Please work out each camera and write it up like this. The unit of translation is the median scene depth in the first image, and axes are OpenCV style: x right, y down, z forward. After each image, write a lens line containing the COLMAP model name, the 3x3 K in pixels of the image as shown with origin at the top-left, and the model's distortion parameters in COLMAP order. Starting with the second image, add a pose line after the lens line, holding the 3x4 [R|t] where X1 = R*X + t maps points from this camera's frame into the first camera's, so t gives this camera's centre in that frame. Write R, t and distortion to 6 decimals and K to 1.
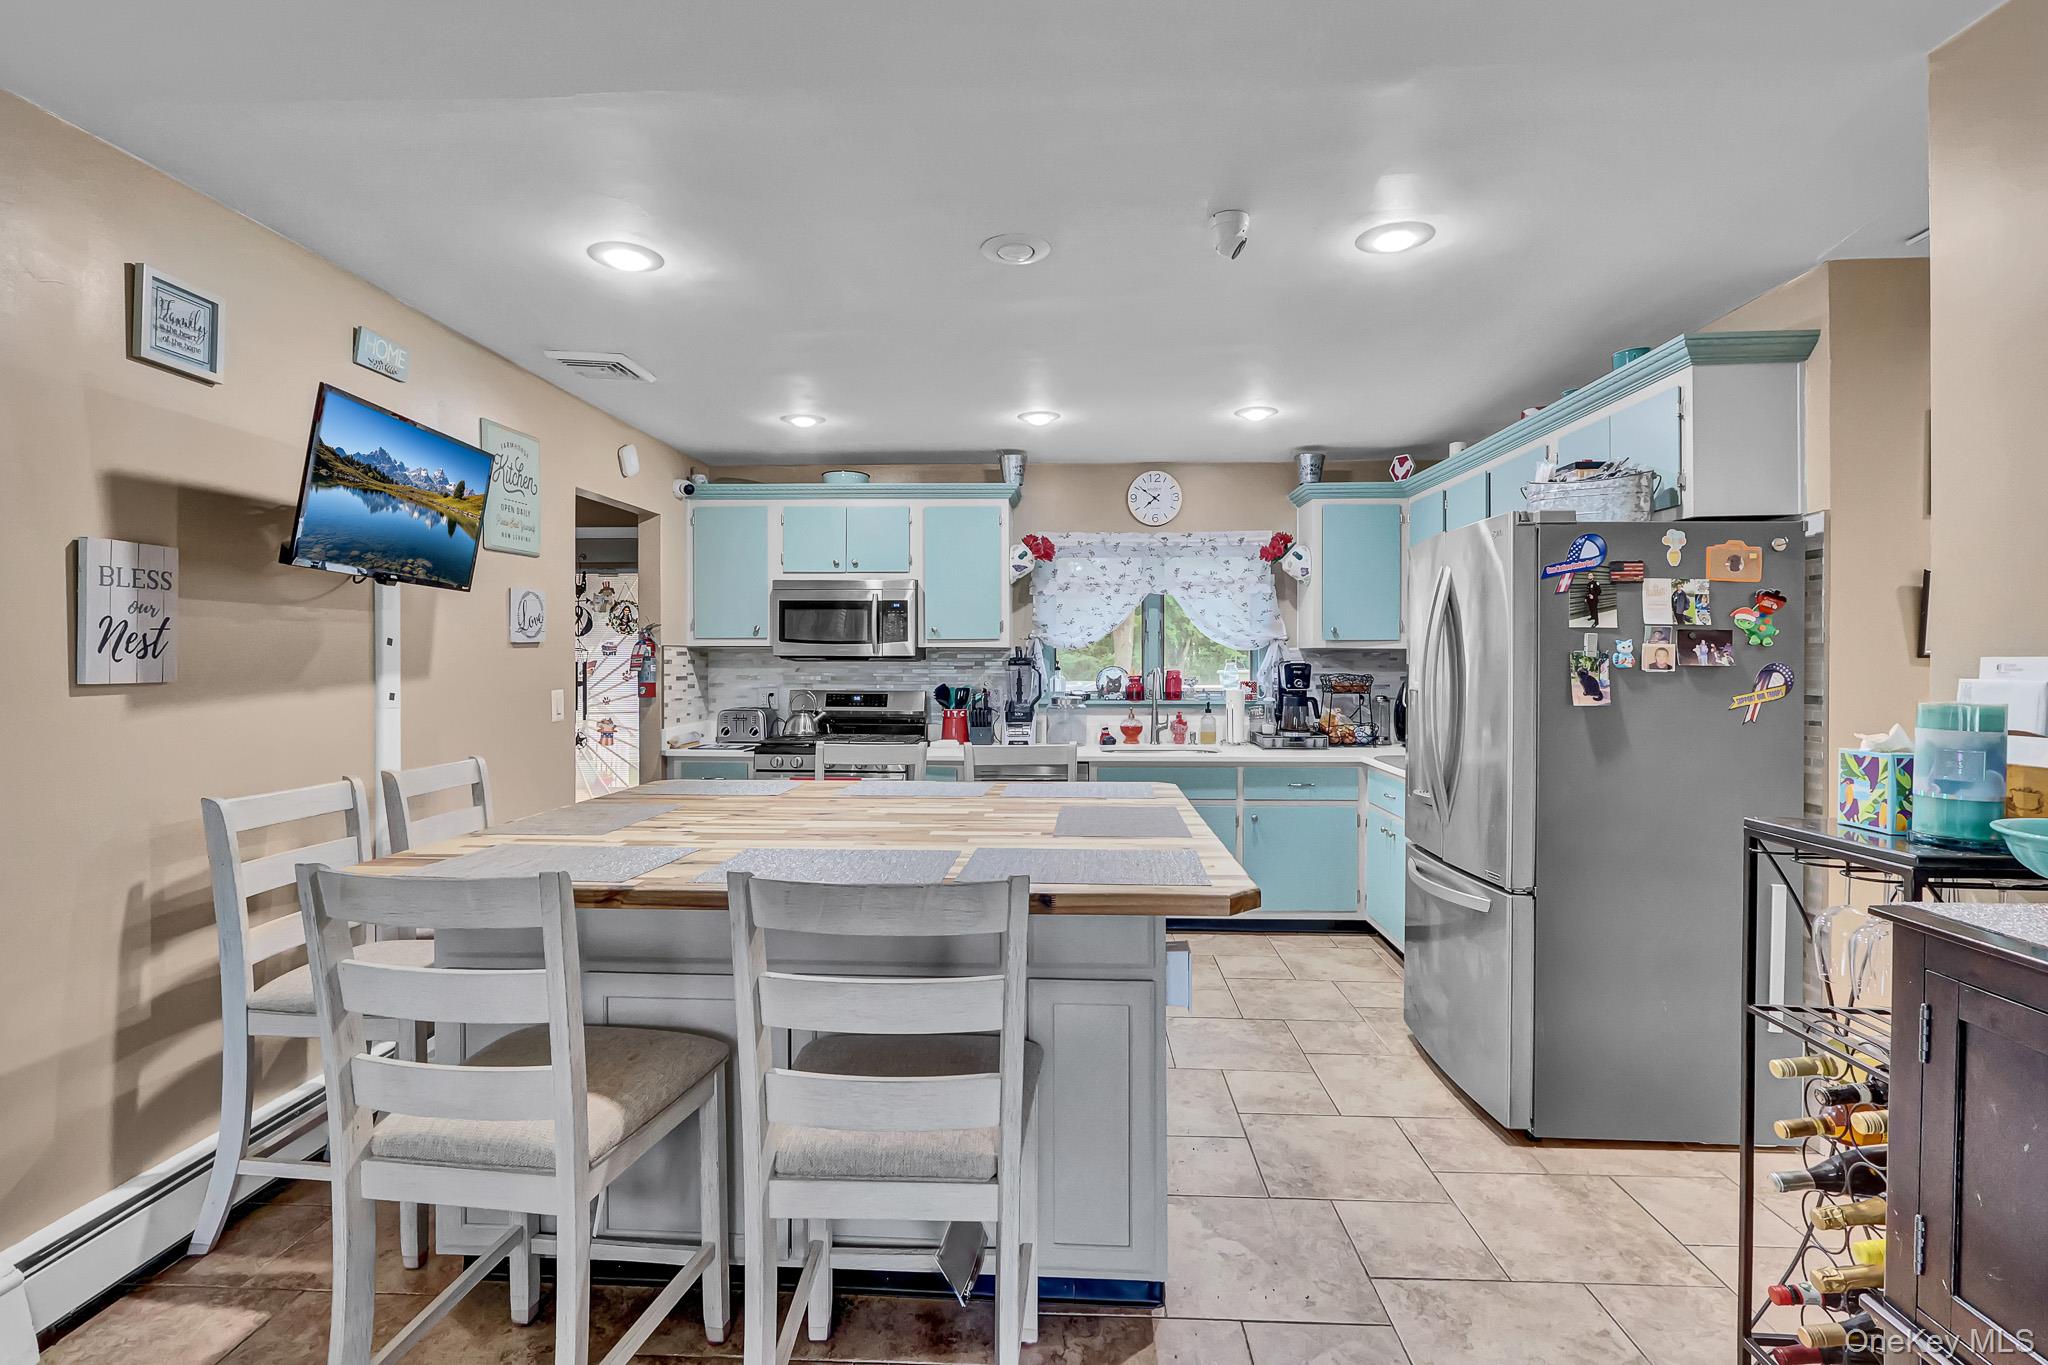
lens RADIAL K [[969.3, 0, 1036.5], [0, 969.3, 670.1], [0, 0, 1]] dist [0.000103, 0.000958]
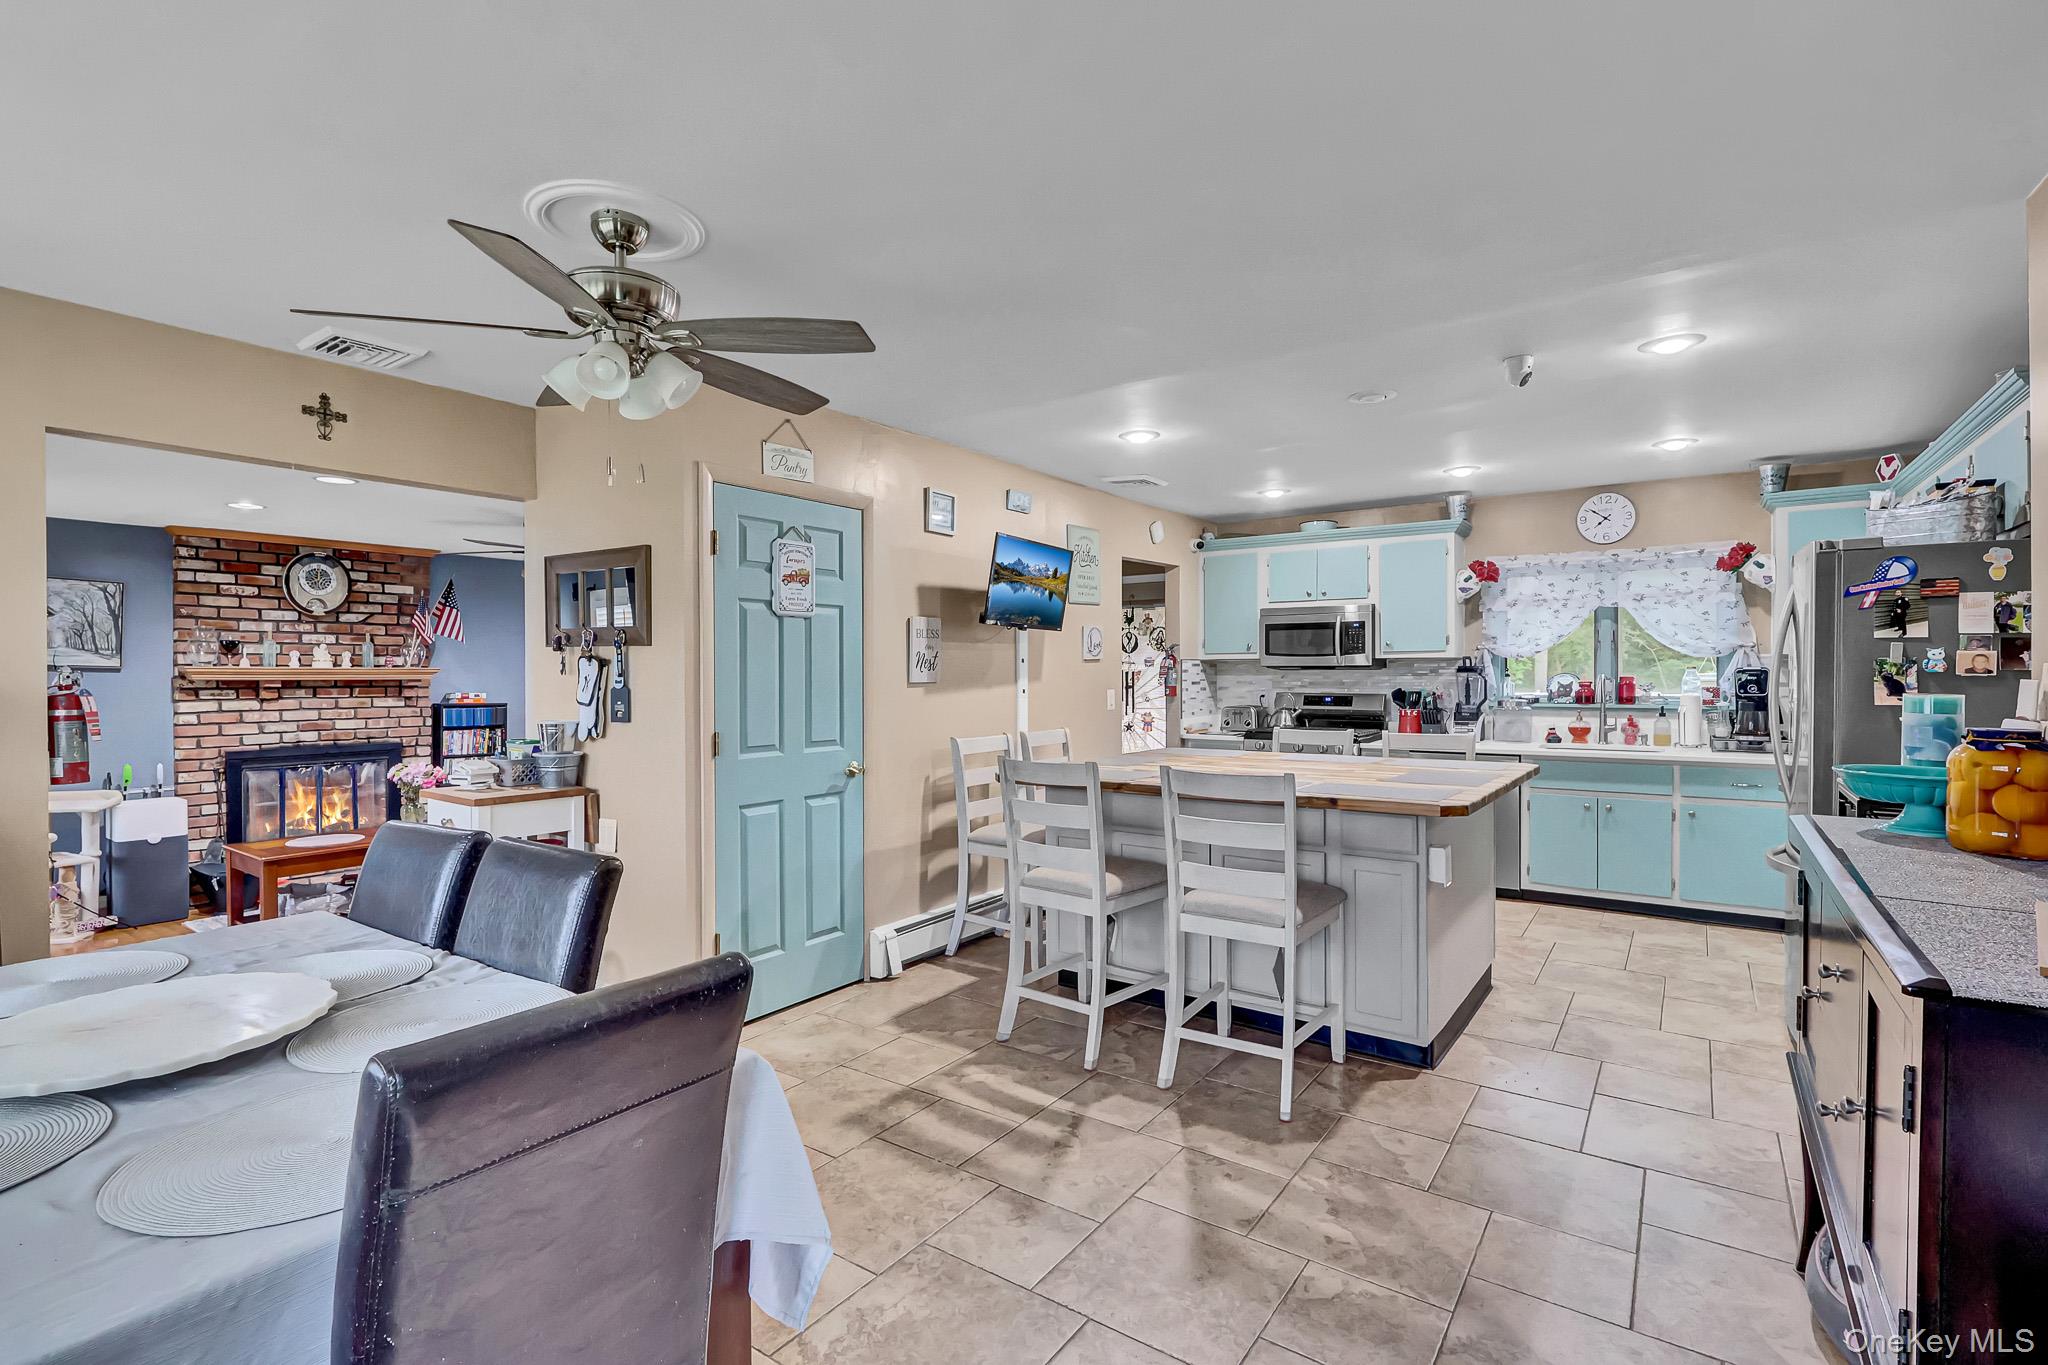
lens RADIAL K [[969.3, 0, 1036.5], [0, 969.3, 670.1], [0, 0, 1]] dist [0.000103, 0.000958]
pose [[0.848576, -0.005429, -0.529046, 0.167189], [0.000737, 0.999959, -0.009080, 0.002476], [0.529074, 0.007315, 0.848544, -0.280302]]
